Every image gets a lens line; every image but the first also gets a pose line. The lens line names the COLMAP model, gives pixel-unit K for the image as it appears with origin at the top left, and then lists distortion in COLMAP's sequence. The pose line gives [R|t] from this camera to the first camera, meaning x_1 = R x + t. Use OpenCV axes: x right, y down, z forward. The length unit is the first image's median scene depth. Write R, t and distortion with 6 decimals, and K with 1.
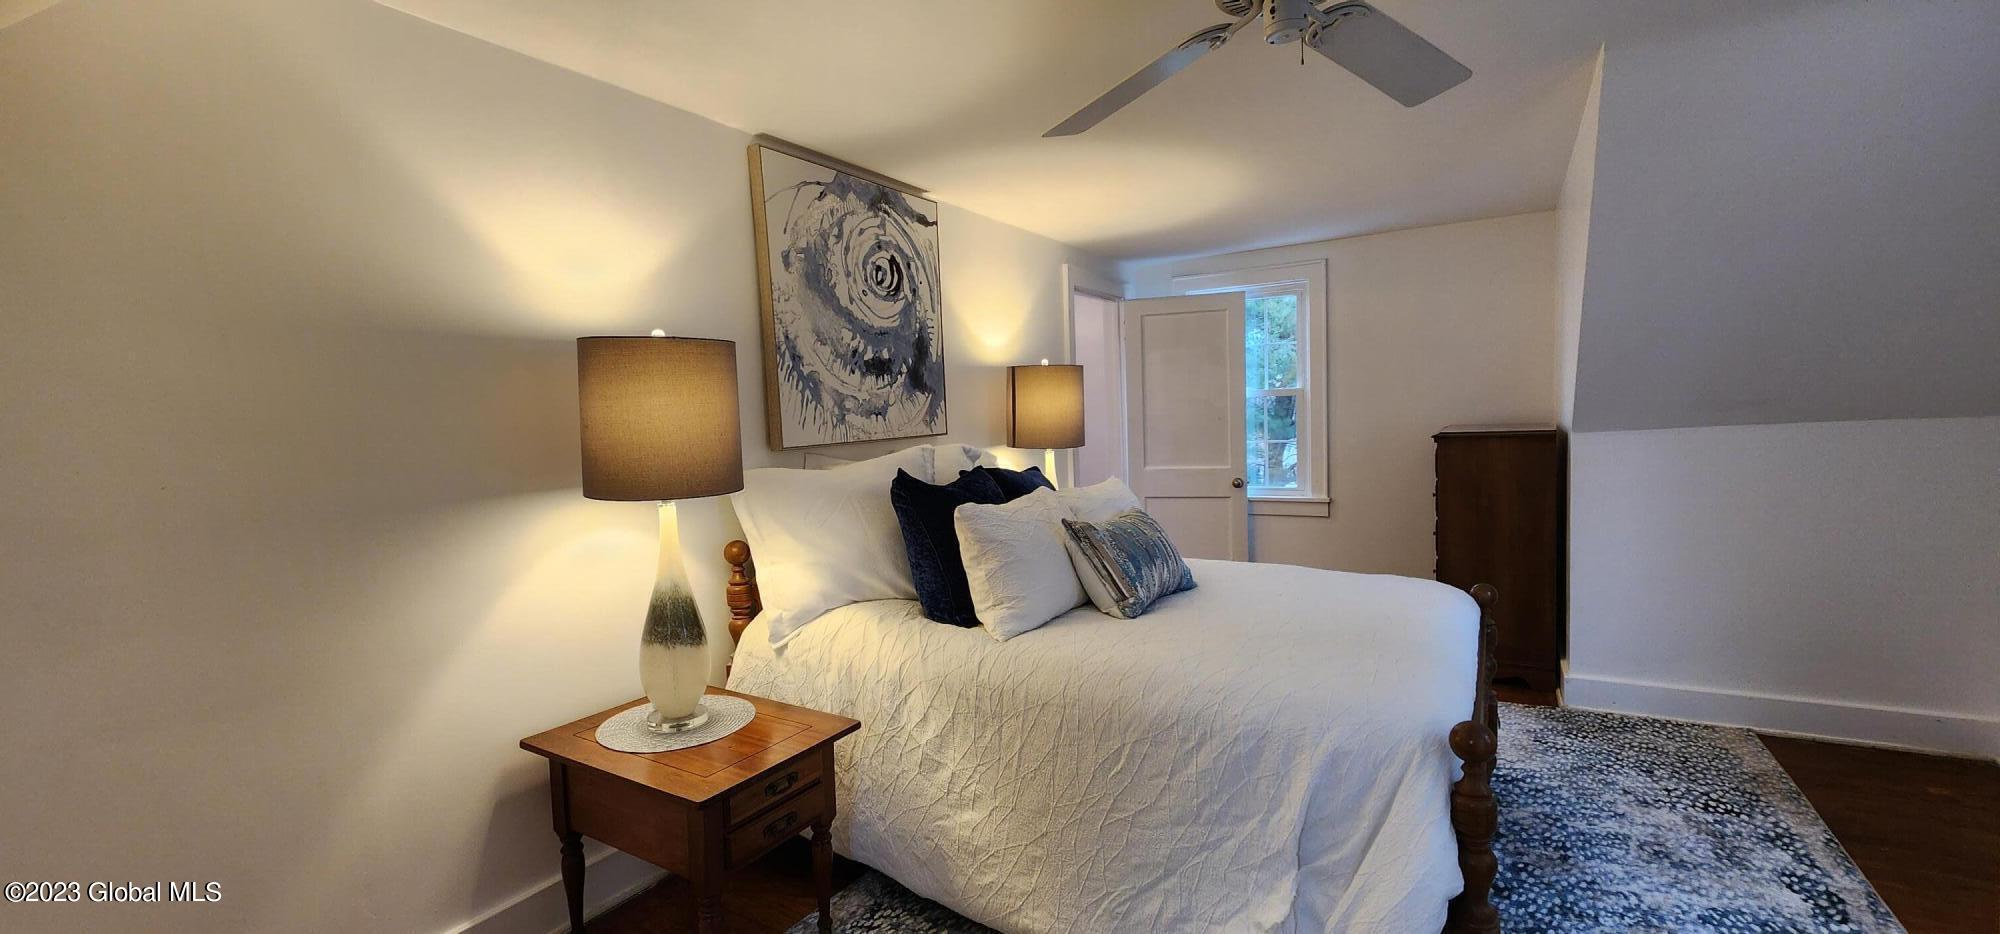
lens RADIAL K [[819.9, 0, 1000.0], [0, 819.9, 467.0], [0, 0, 1]] dist [0.001756, -0.002379]
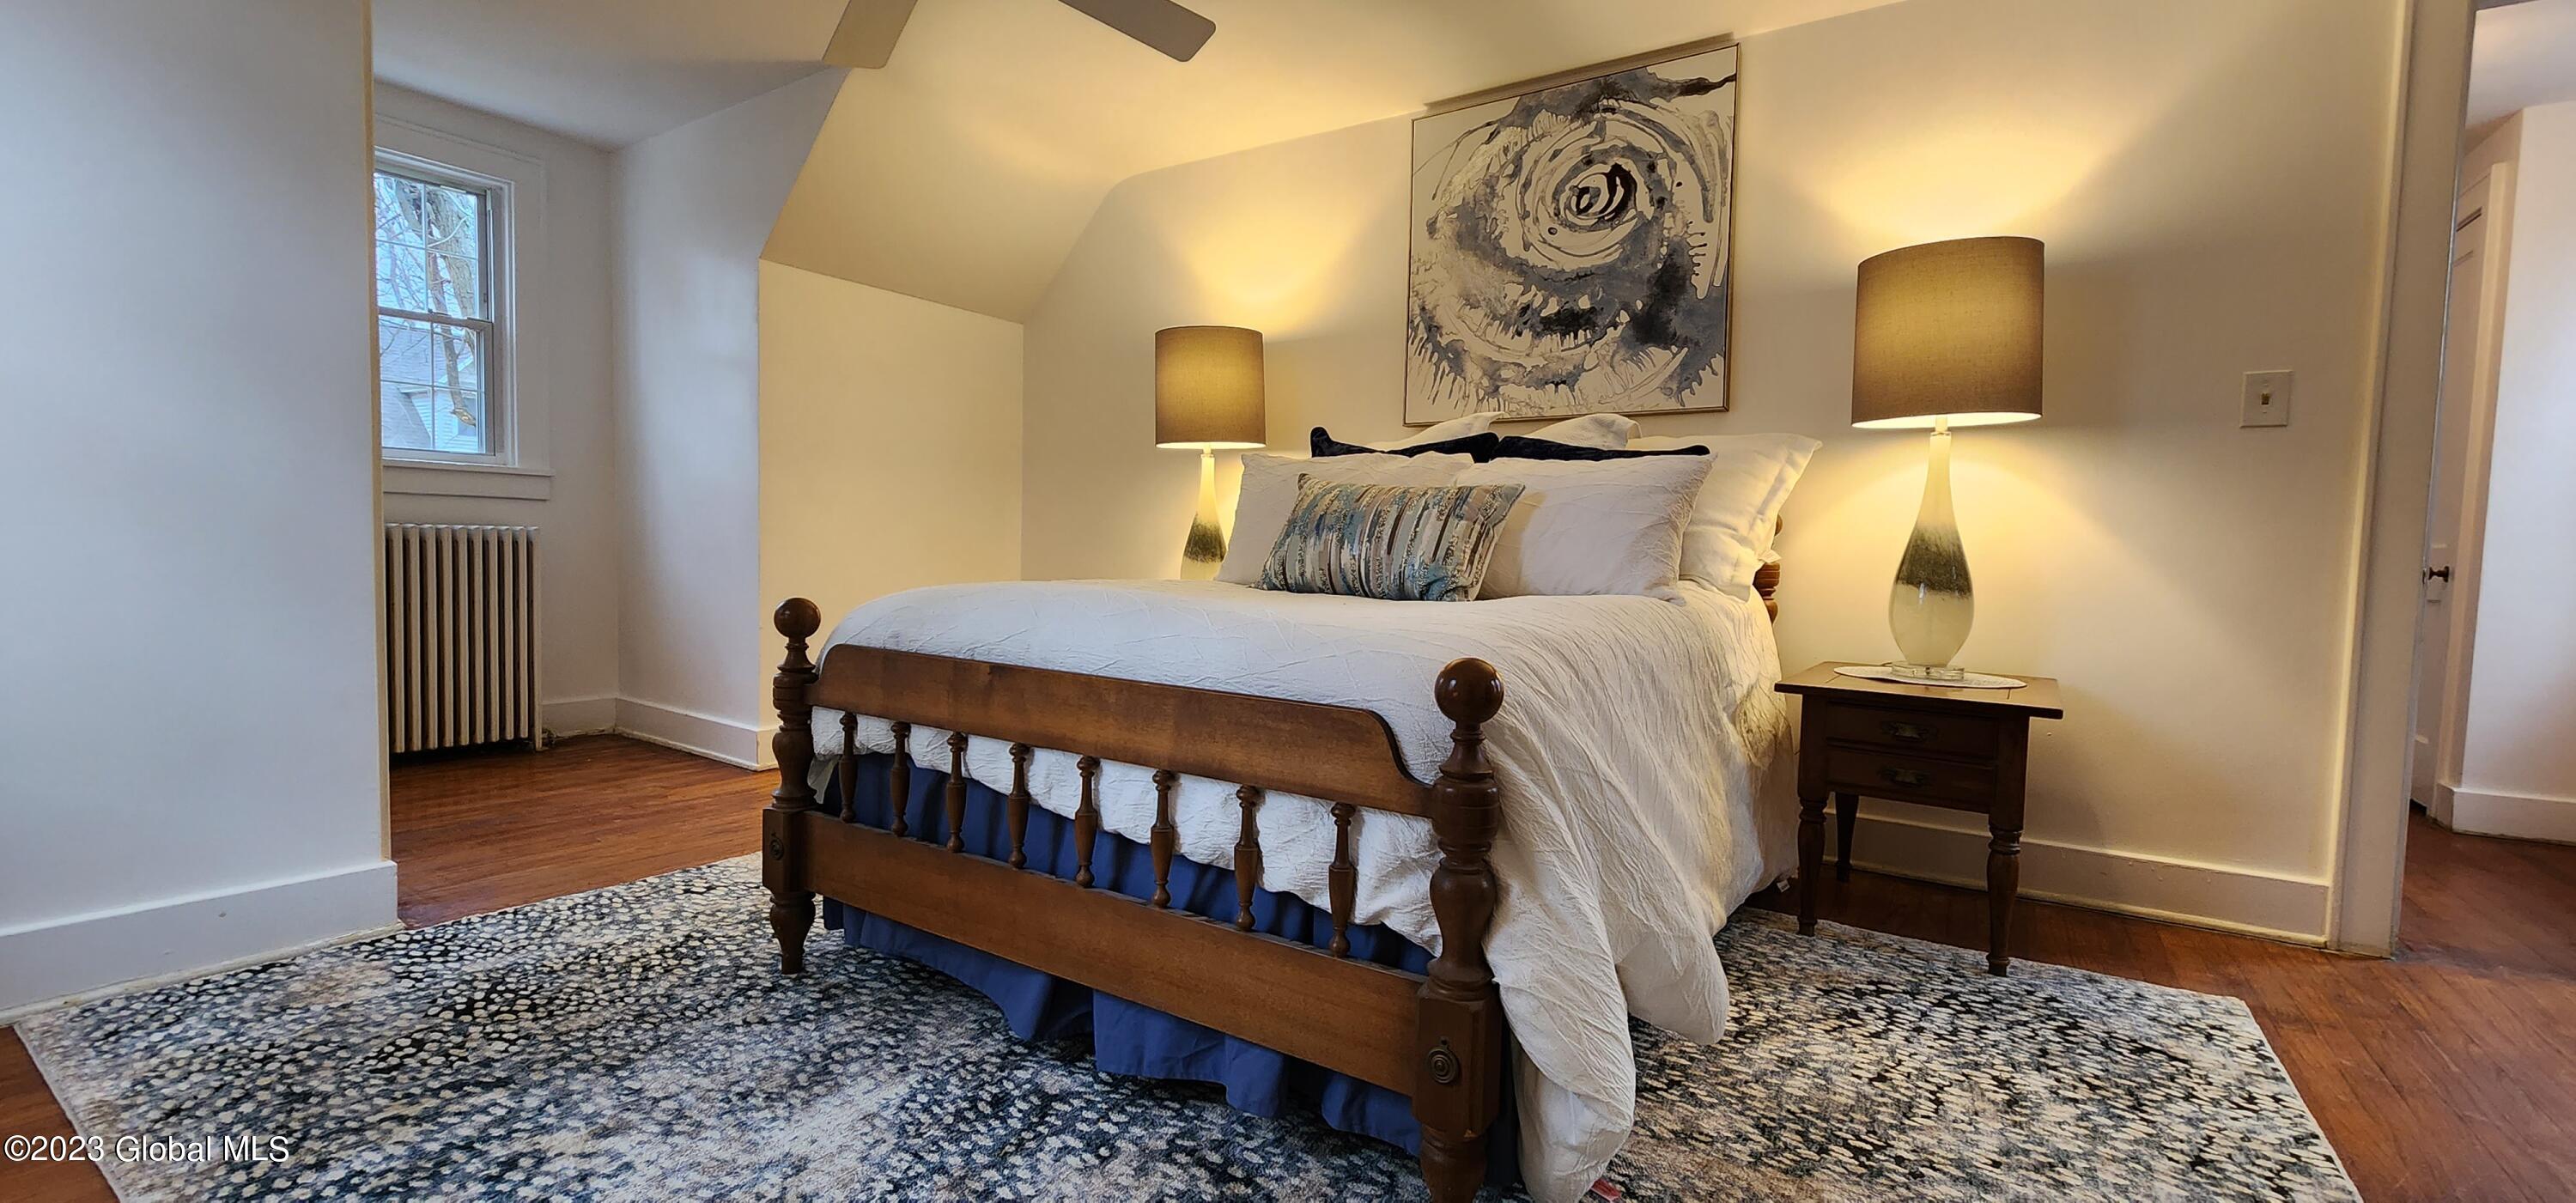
lens RADIAL K [[1056.0, 0, 1288.0], [0, 1056.0, 601.5], [0, 0, 1]] dist [0.001756, -0.002379]
pose [[-0.045945, 0.087472, -0.995107, 0.883613], [-0.093230, 0.991436, 0.091454, 0.074009], [0.994584, 0.096975, -0.037396, 0.799309]]
